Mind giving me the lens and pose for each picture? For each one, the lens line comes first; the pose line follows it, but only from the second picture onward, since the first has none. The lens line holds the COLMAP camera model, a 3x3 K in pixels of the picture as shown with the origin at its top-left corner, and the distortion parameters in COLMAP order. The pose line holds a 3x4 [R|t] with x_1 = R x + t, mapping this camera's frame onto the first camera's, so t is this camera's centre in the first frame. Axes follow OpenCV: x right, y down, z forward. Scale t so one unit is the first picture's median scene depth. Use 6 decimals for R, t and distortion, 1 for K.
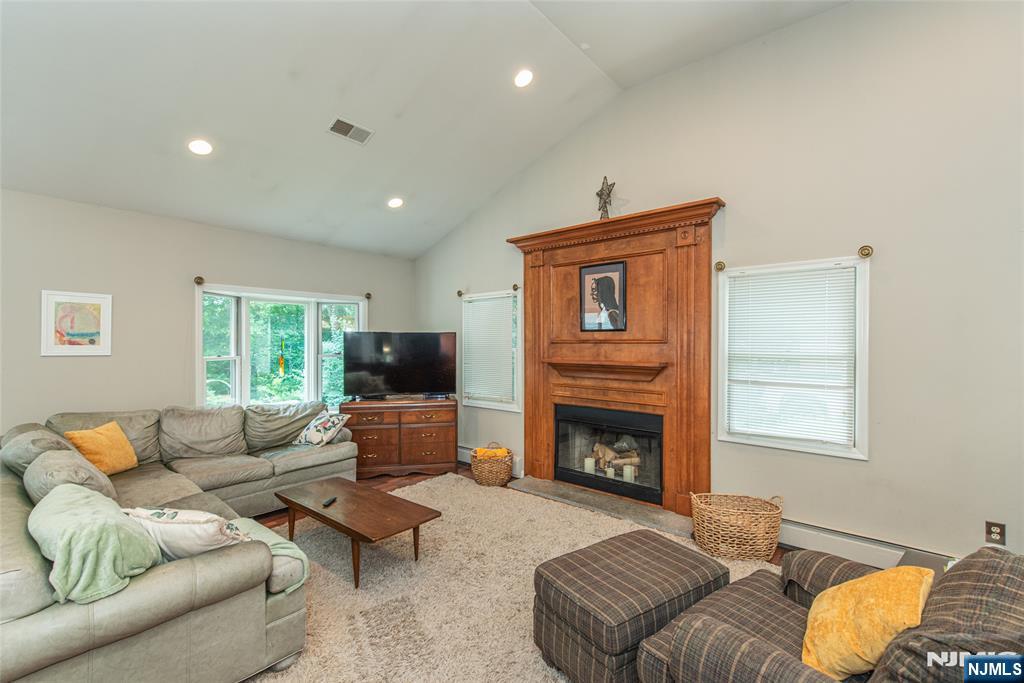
lens RADIAL K [[433.3, 0, 512.0], [0, 433.3, 341.5], [0, 0, 1]] dist [0.001423, 0.000214]
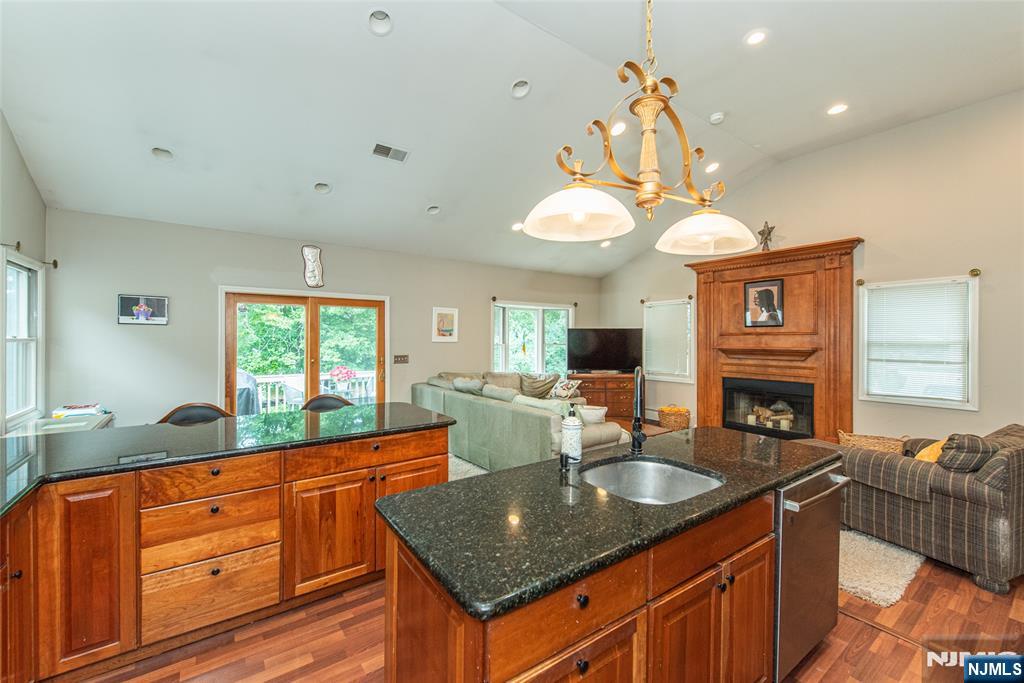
lens RADIAL K [[409.7, 0, 498.5], [0, 409.7, 337.1], [0, 0, 1]] dist [-0.000616, -0.000506]
pose [[0.963063, -0.000317, -0.269276, -0.287386], [-0.000843, 0.999991, -0.004192, 0.018007], [0.269275, 0.004264, 0.963054, -0.584445]]
